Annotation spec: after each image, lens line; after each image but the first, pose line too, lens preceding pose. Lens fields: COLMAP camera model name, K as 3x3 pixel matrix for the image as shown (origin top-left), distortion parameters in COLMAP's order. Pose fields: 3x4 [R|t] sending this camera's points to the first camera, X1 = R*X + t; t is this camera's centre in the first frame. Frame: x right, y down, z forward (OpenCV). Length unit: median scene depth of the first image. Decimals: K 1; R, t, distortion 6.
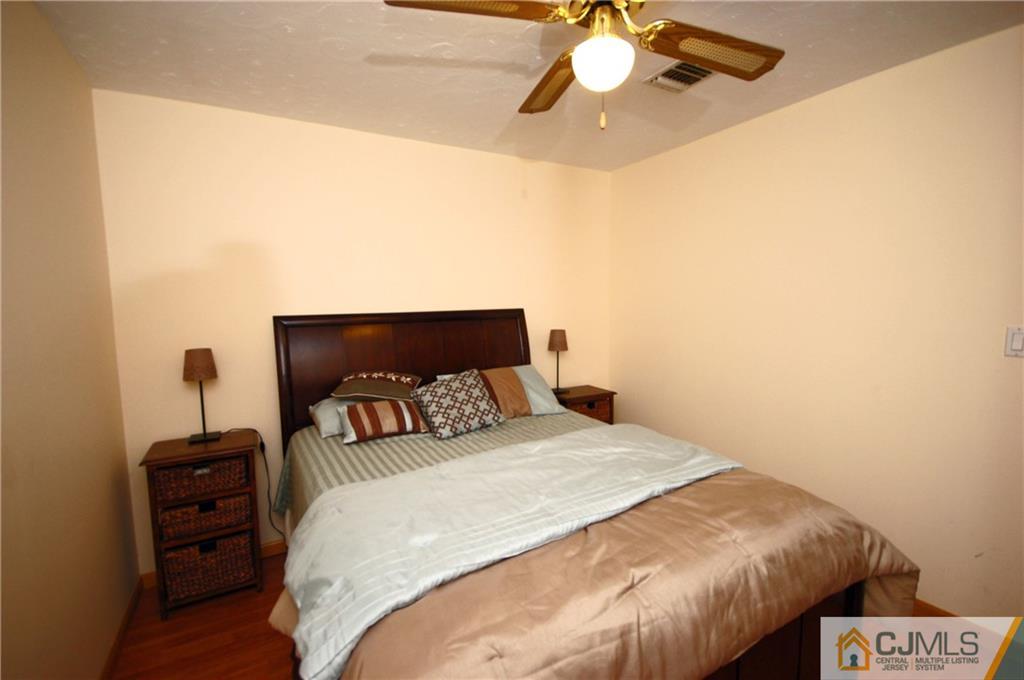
lens RADIAL K [[454.3, 0, 515.5], [0, 454.3, 344.3], [0, 0, 1]] dist [-0.003393, -0.000583]
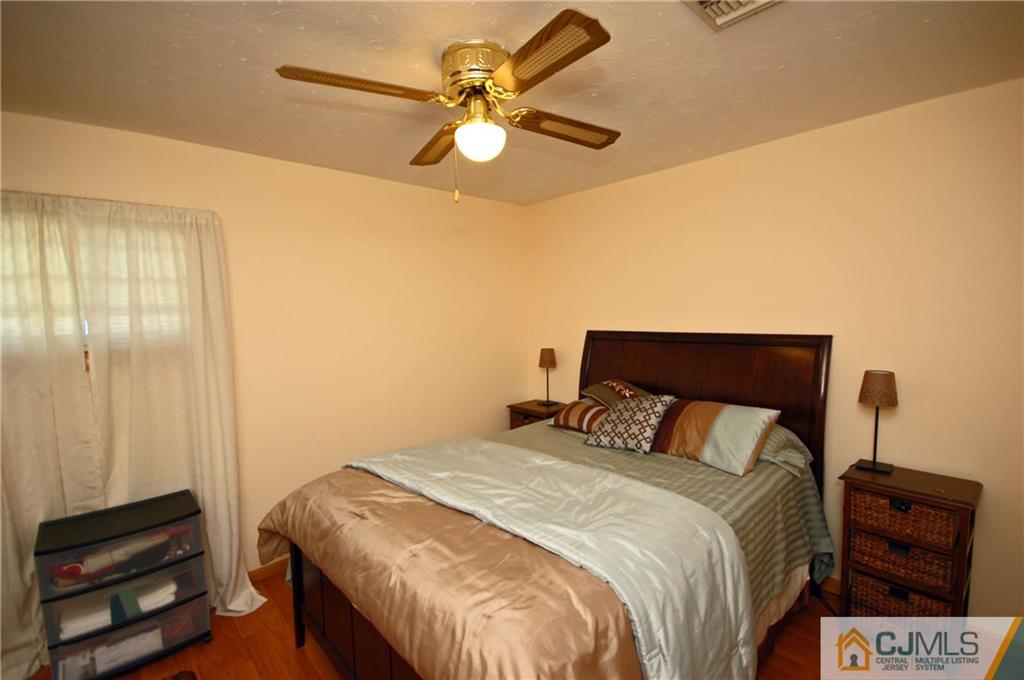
lens RADIAL K [[454.3, 0, 515.5], [0, 454.3, 344.3], [0, 0, 1]] dist [-0.003393, -0.000583]
pose [[0.224814, 0.068711, -0.971976, 0.780345], [-0.114642, 0.992448, 0.043642, -0.054153], [0.967634, 0.101618, 0.230994, 0.509959]]
